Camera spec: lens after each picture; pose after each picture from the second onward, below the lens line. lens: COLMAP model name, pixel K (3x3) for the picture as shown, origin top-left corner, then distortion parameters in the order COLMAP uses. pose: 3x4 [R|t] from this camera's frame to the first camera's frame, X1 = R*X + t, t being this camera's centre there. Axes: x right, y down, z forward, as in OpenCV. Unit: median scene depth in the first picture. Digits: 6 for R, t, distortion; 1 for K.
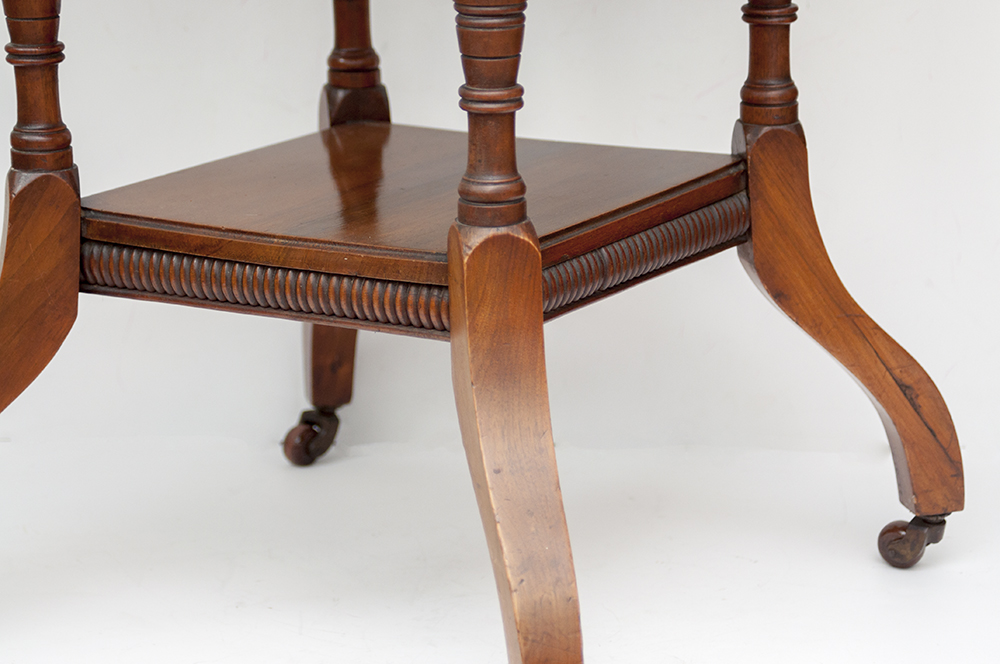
lens RADIAL K [[2774.2, 0, 487.9], [0, 2774.2, 300.3], [0, 0, 1]] dist [0.073170, 0.000000]
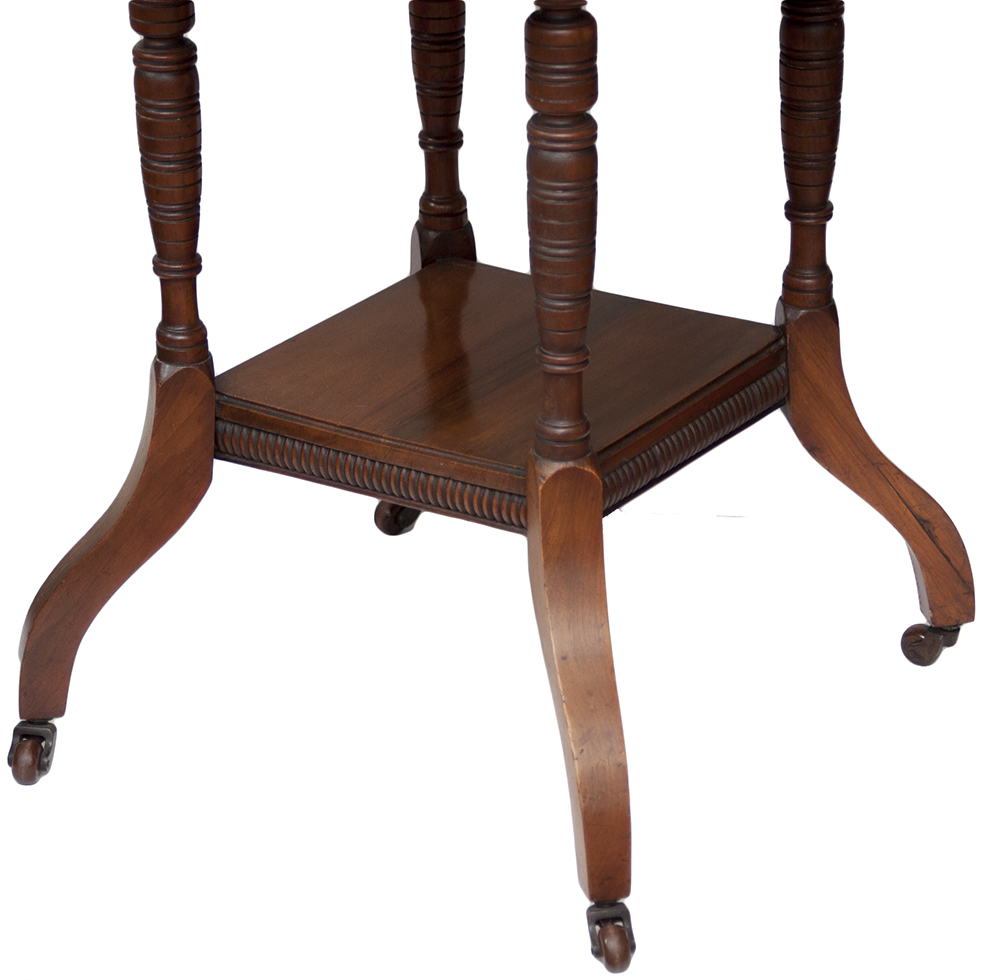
lens RADIAL K [[3560.6, 0, 465.8], [0, 3560.6, 459.0], [0, 0, 1]] dist [0.069013, 0.000000]
pose [[0.999514, 0.012050, -0.028765, 0.003686], [-0.007532, 0.988307, 0.152293, -0.236205], [0.030264, -0.152002, 0.987917, -0.495389]]
